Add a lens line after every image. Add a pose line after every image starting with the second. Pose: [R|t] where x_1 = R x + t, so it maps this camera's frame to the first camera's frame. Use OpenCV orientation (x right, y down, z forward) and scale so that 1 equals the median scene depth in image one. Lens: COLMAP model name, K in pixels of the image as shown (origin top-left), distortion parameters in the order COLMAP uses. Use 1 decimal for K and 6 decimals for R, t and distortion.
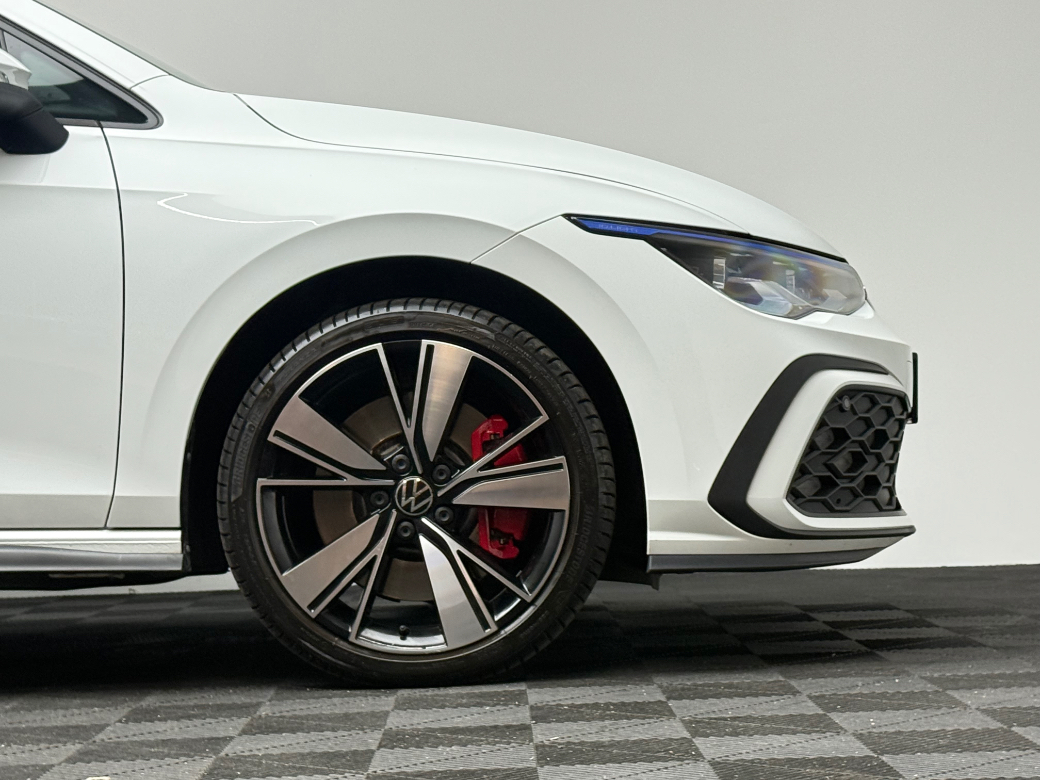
lens RADIAL K [[2215.4, 0, 526.3], [0, 2215.4, 387.4], [0, 0, 1]] dist [0.173329, 0.000000]
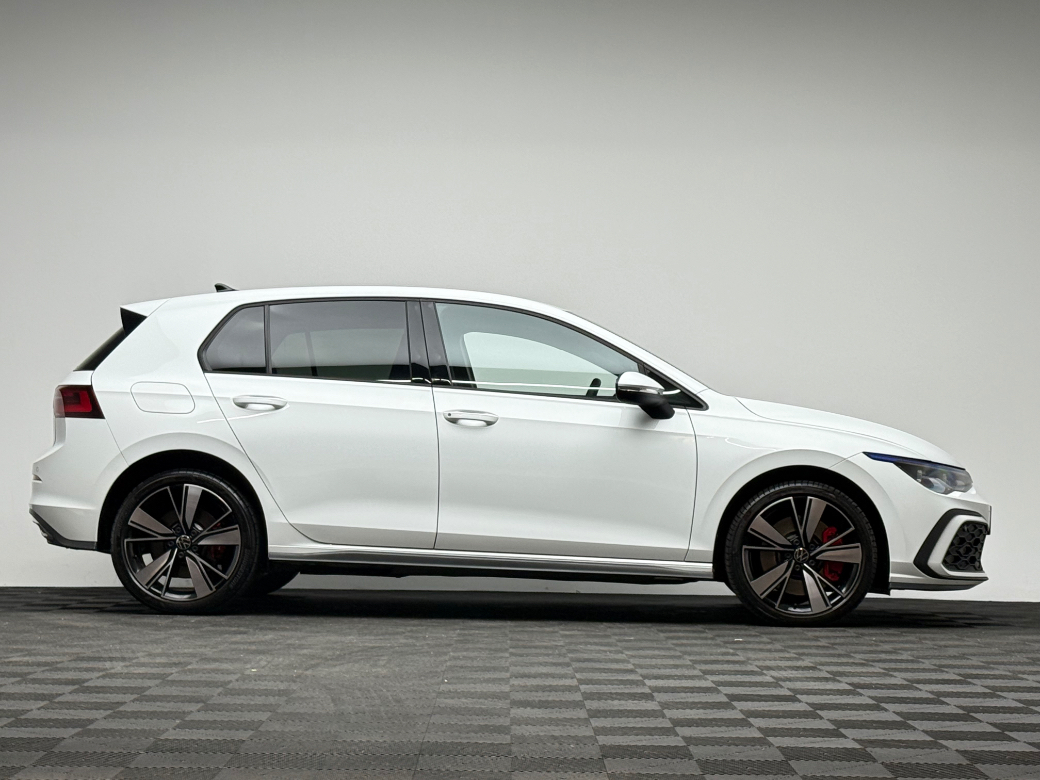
lens RADIAL K [[2215.4, 0, 513.2], [0, 2215.4, 393.8], [0, 0, 1]] dist [0.173329, 0.000000]
pose [[0.998777, 0.049142, -0.005383, -0.388523], [-0.049234, 0.998613, -0.018636, -0.076955], [0.004459, 0.018878, 0.999812, -1.657873]]
